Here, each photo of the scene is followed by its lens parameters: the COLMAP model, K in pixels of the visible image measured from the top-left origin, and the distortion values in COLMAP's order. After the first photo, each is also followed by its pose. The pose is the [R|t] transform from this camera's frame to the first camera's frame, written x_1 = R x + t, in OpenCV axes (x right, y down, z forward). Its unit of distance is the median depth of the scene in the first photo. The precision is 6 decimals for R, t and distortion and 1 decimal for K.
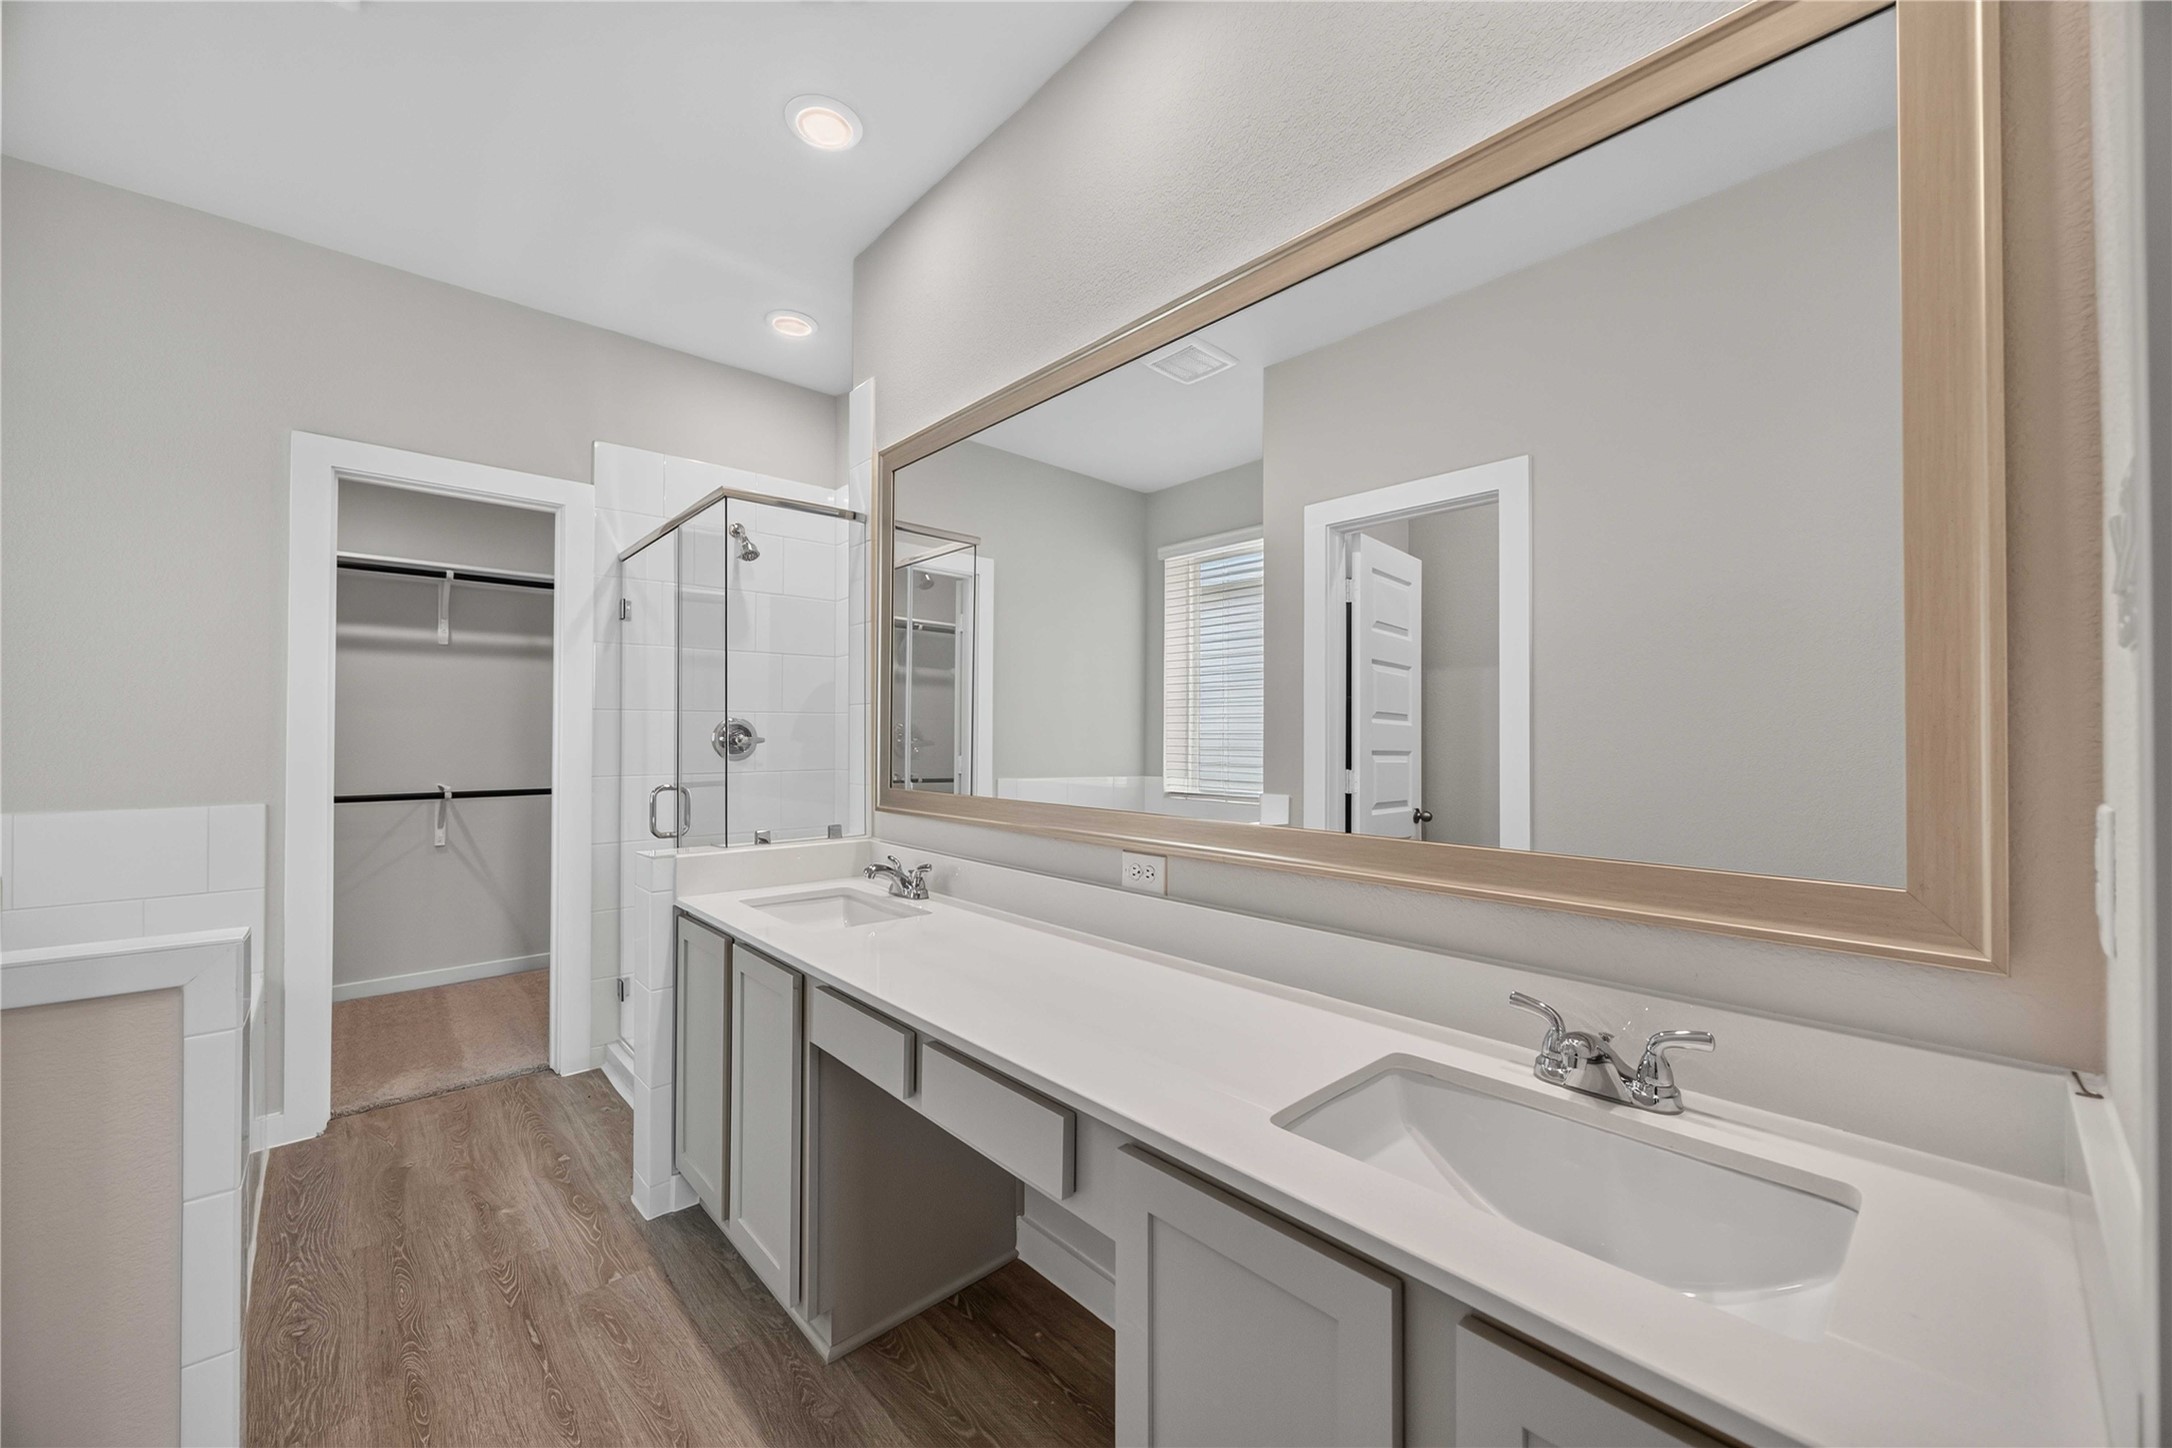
lens RADIAL K [[820.3, 0, 1081.4], [0, 820.3, 725.7], [0, 0, 1]] dist [-0.003368, -0.000147]
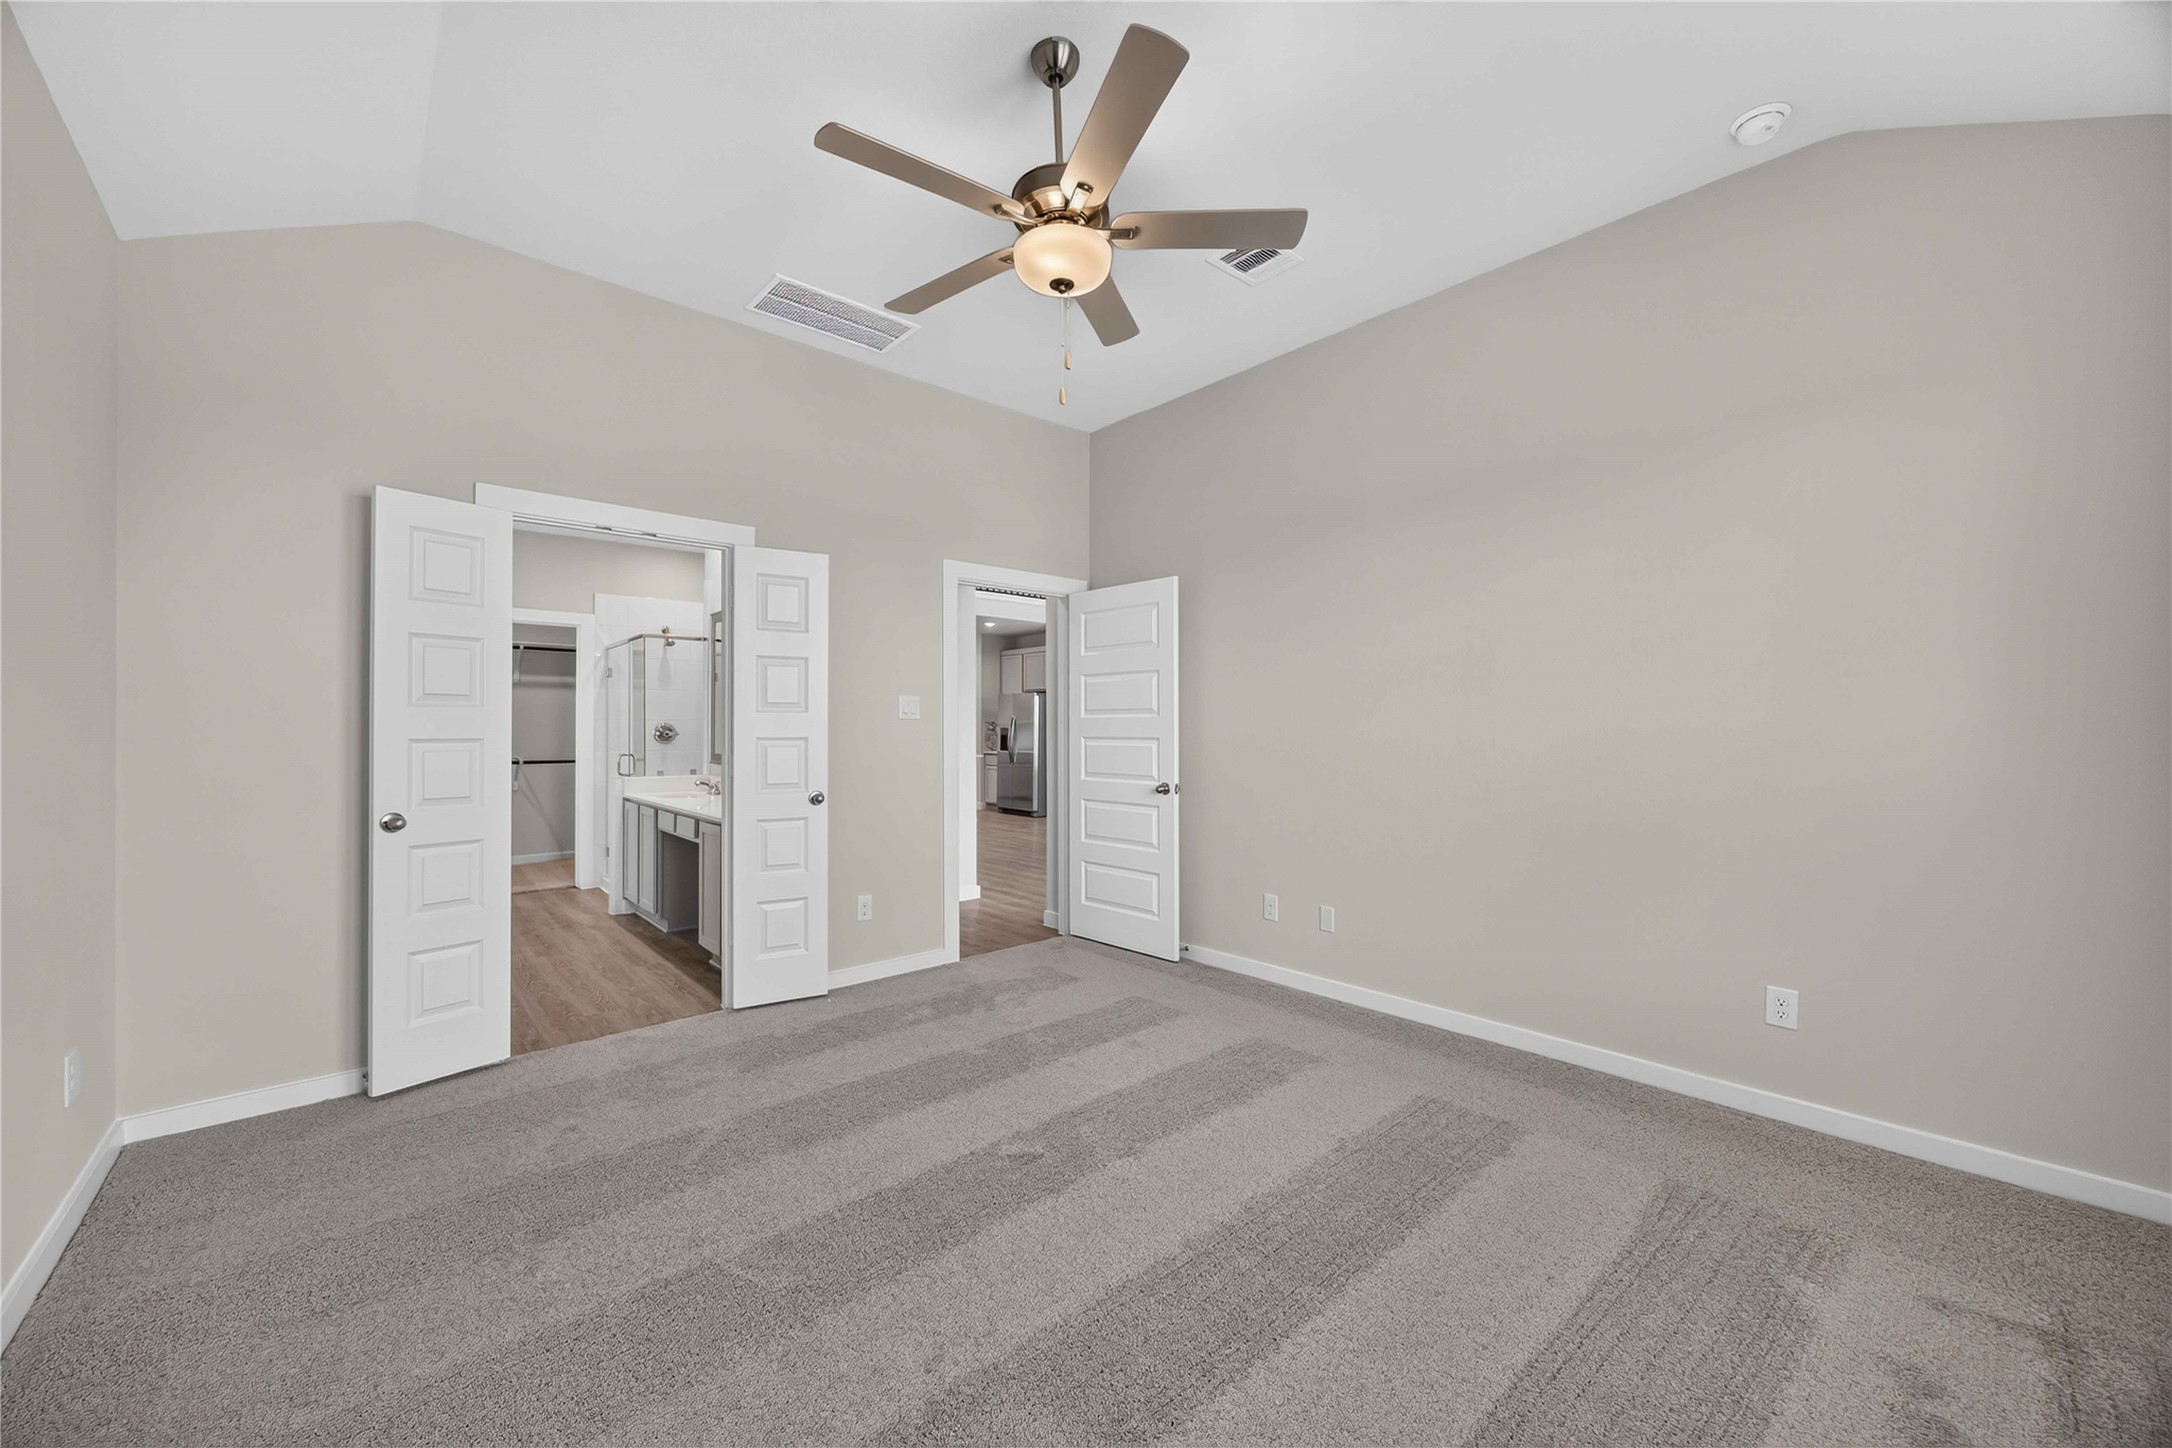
lens RADIAL K [[820.3, 0, 1081.4], [0, 820.3, 725.7], [0, 0, 1]] dist [-0.003368, -0.000147]
pose [[0.999879, -0.000601, -0.015527, 0.697038], [0.000649, 0.999995, 0.003097, -0.009627], [0.015525, -0.003107, 0.999875, -1.102944]]
